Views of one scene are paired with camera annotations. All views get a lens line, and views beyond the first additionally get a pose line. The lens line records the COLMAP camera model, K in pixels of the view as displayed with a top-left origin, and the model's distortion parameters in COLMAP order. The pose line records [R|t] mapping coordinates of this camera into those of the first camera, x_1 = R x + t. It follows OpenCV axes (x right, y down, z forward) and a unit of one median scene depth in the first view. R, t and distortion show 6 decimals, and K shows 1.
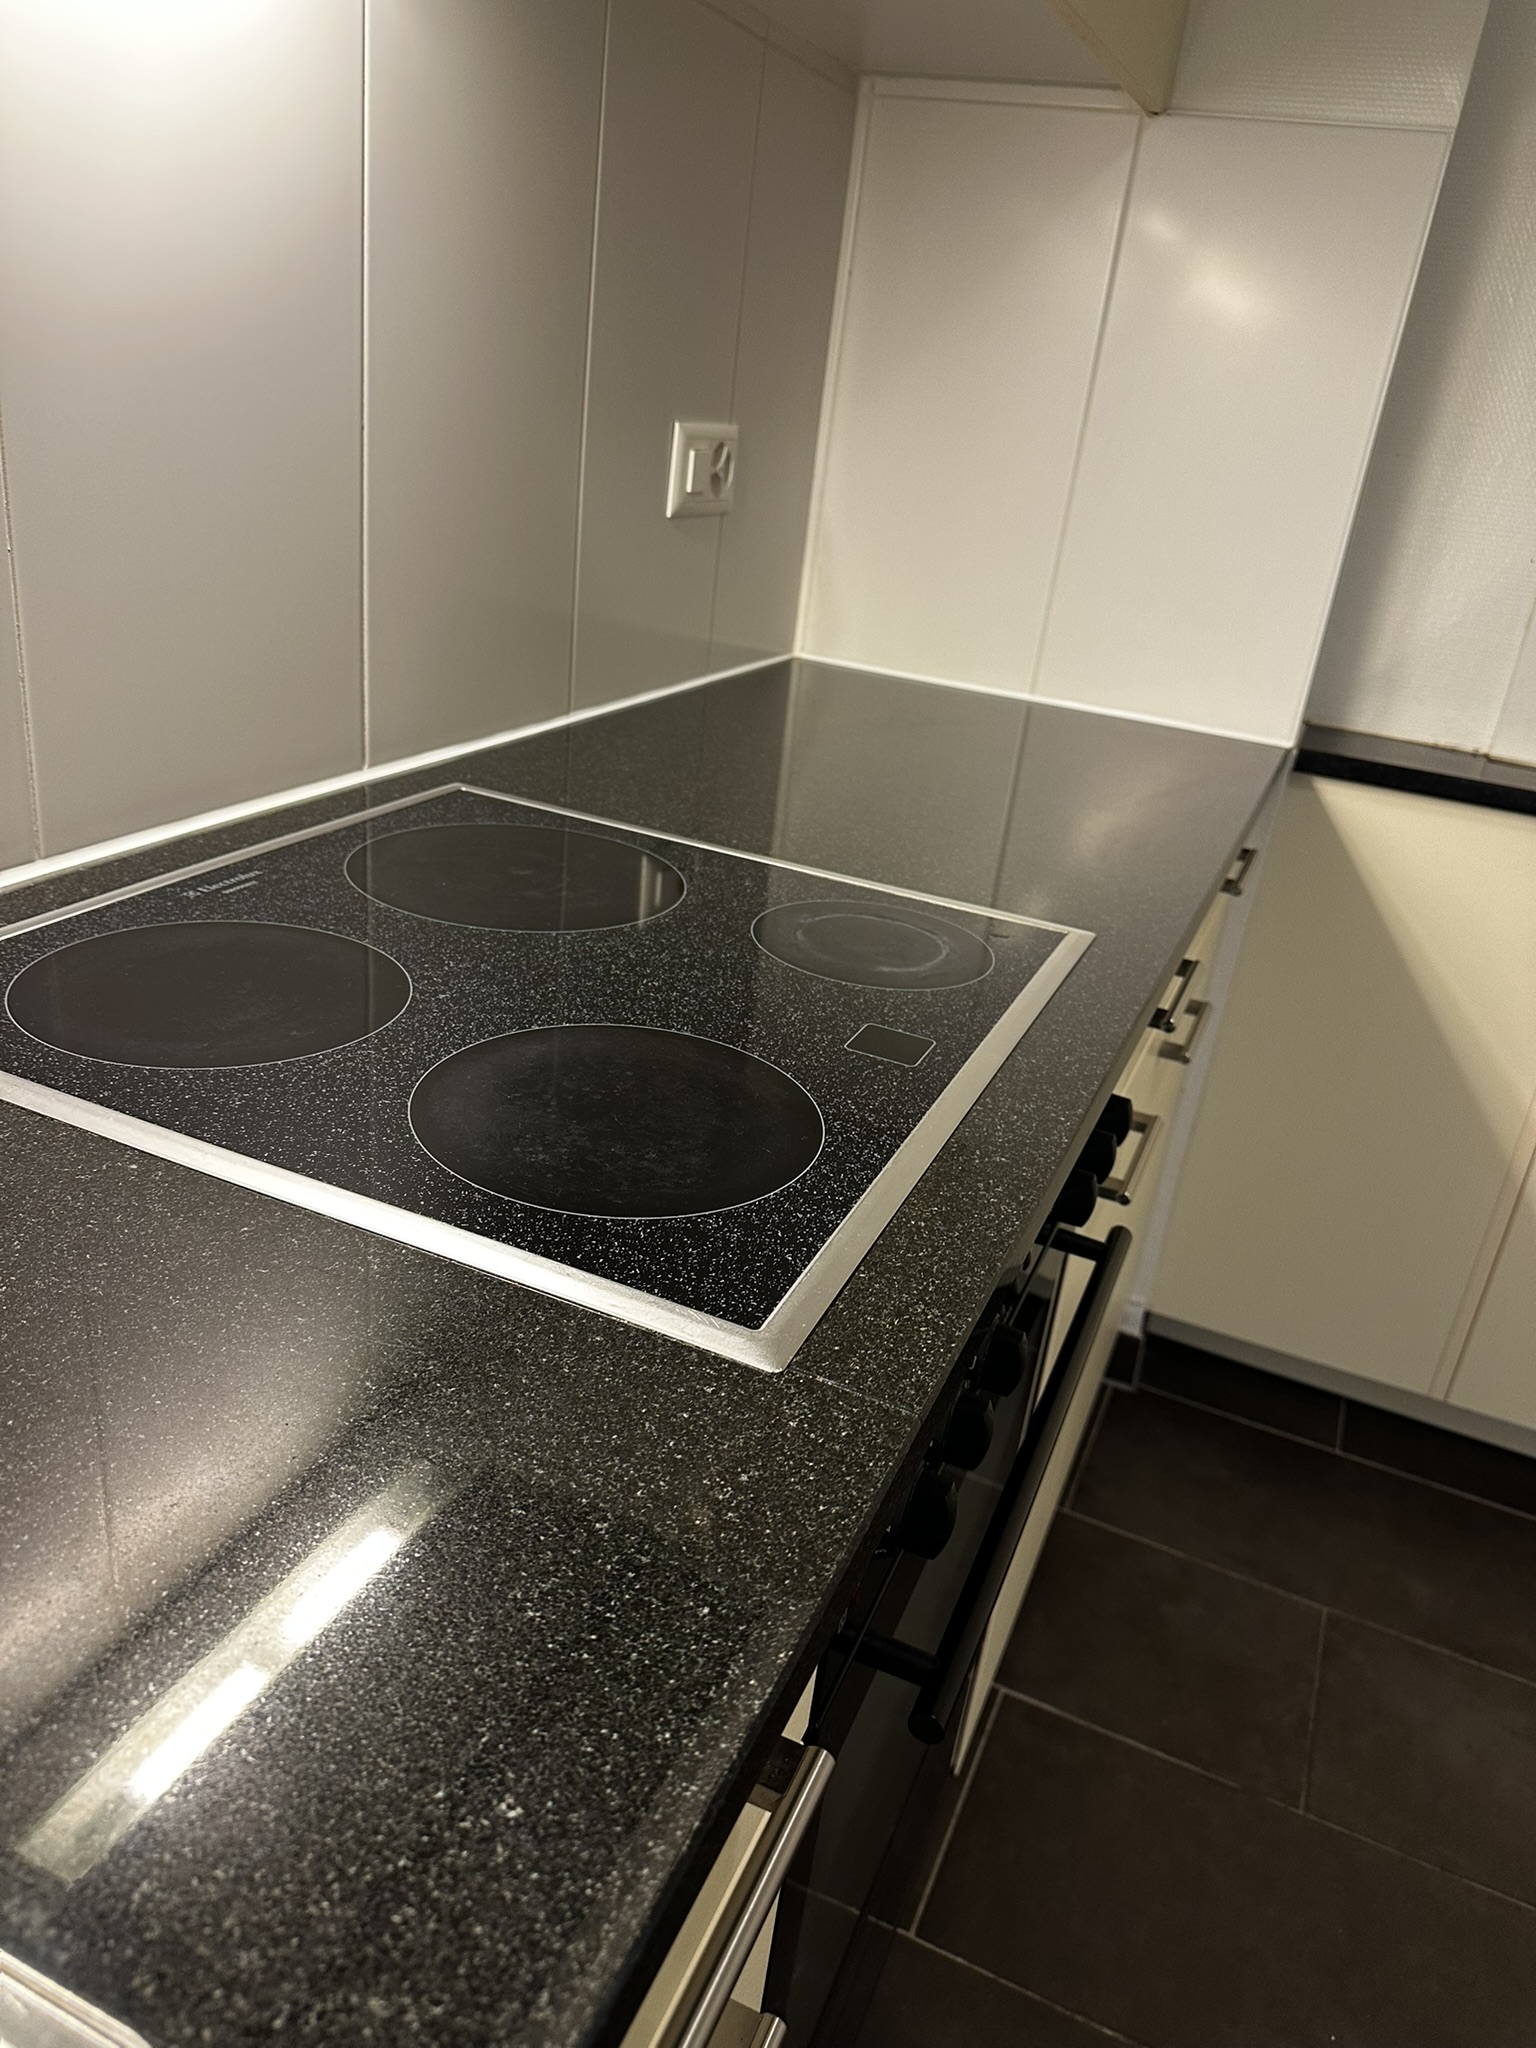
lens RADIAL K [[1465.8, 0, 775.7], [0, 1465.8, 1032.0], [0, 0, 1]] dist [0.041071, -0.053224]
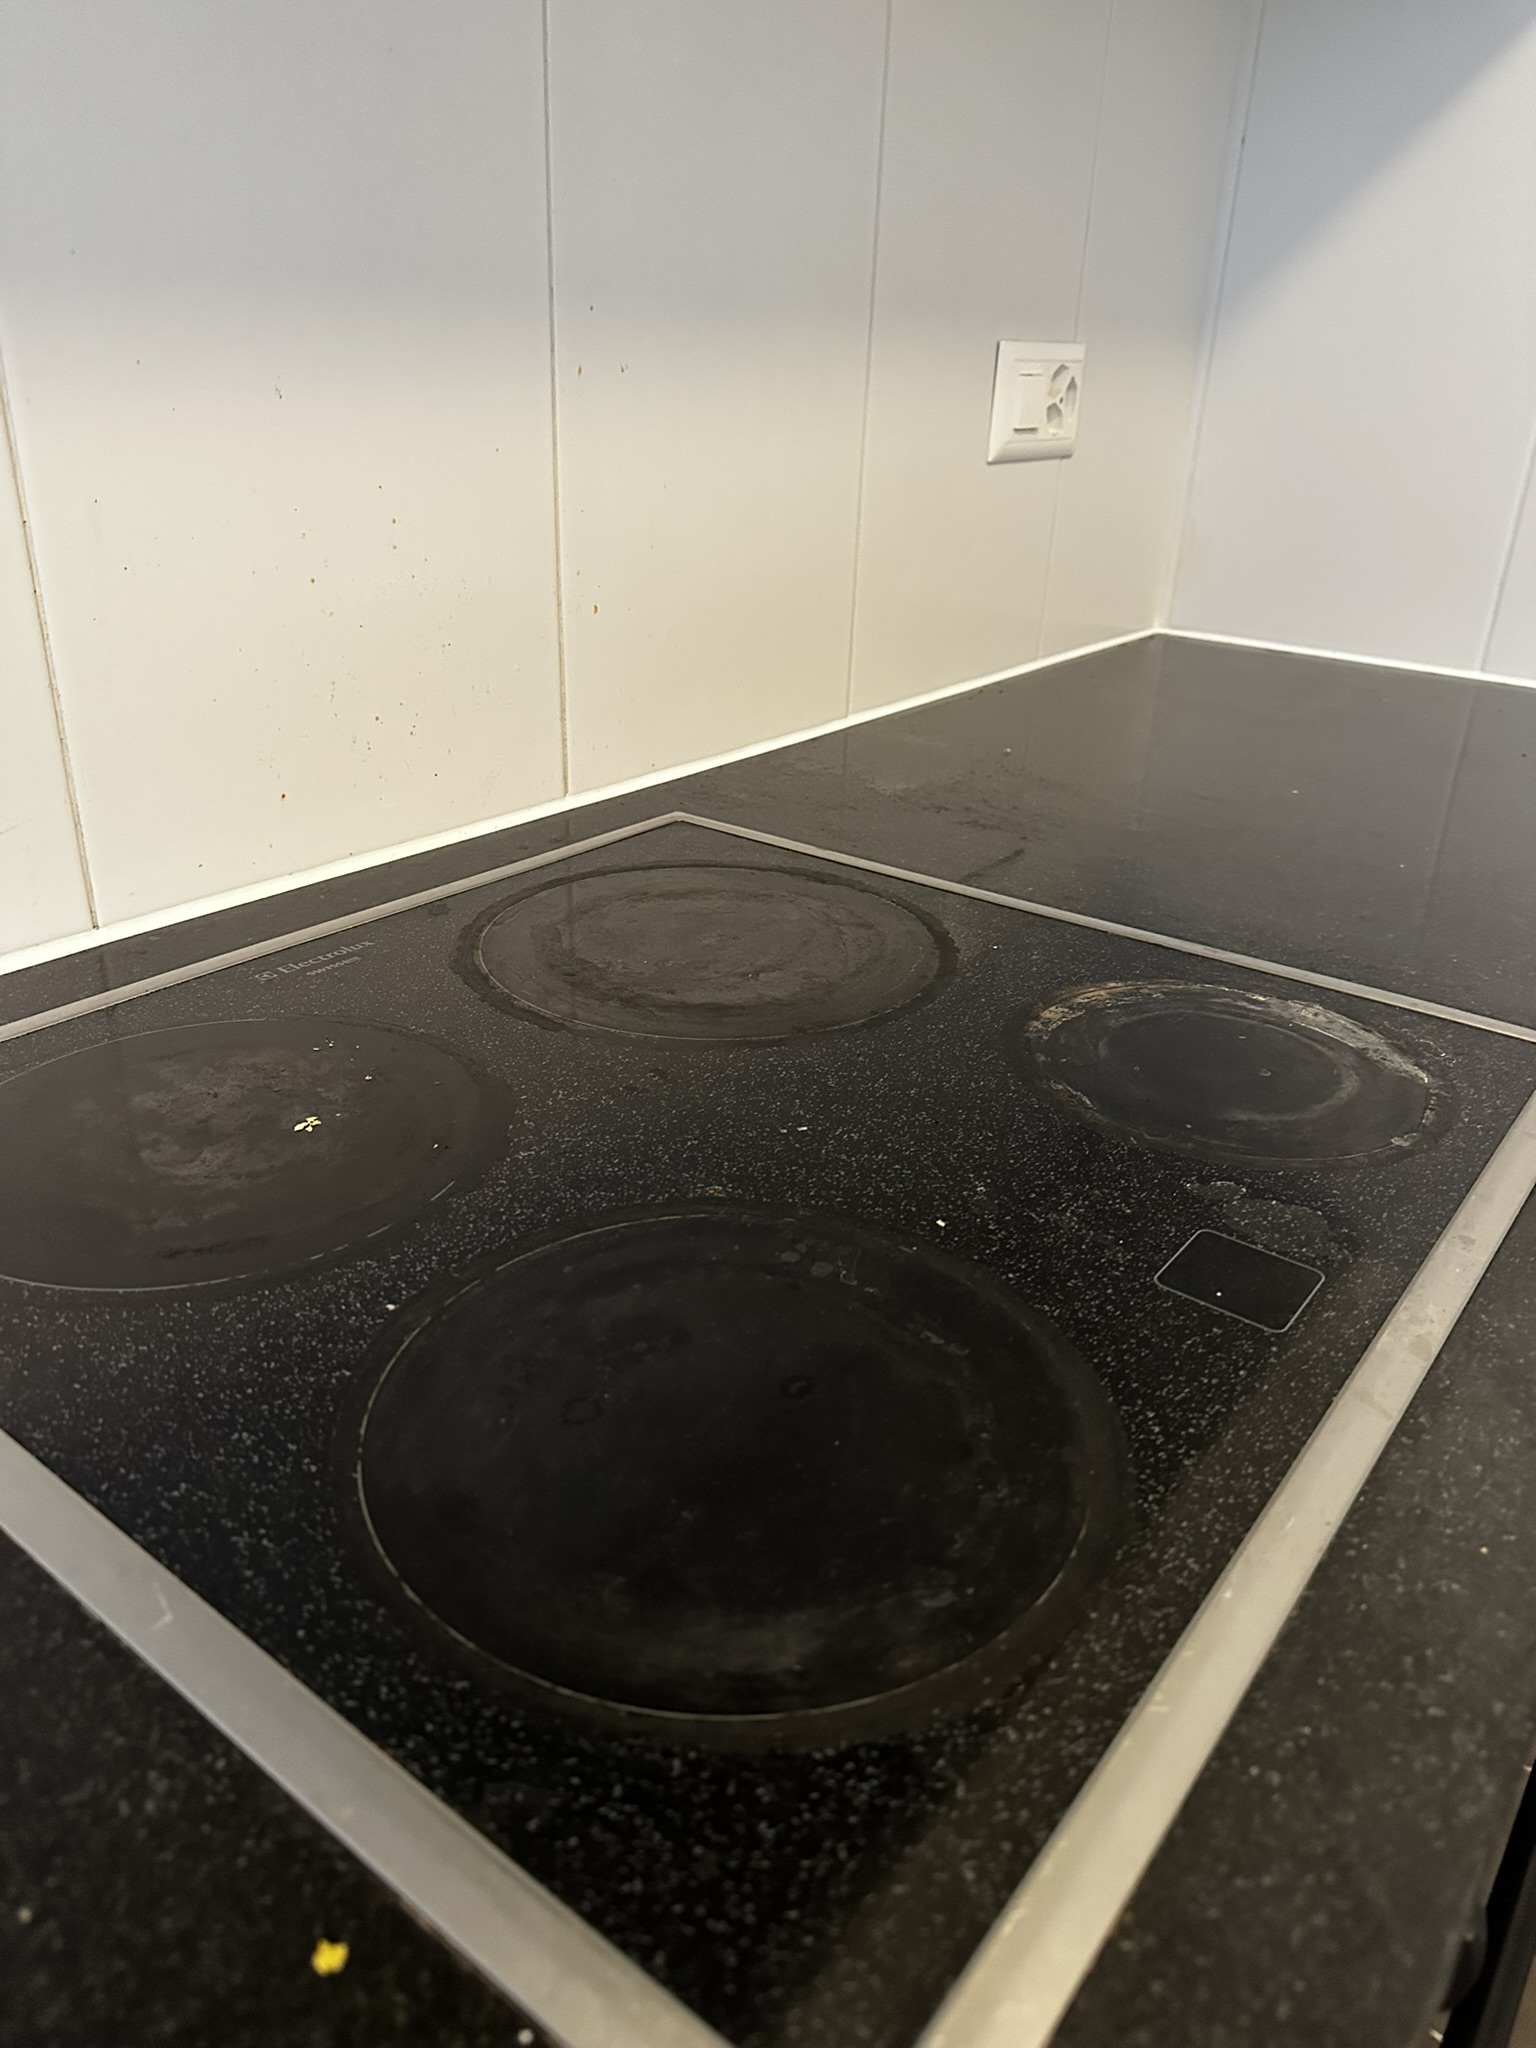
lens RADIAL K [[1465.8, 0, 748.2], [0, 1465.8, 1029.9], [0, 0, 1]] dist [0.041071, -0.053224]
pose [[0.962545, 0.020465, -0.270349, 0.044064], [-0.019856, 0.999790, 0.004987, -0.080467], [0.270395, 0.000568, 0.962749, 0.370697]]
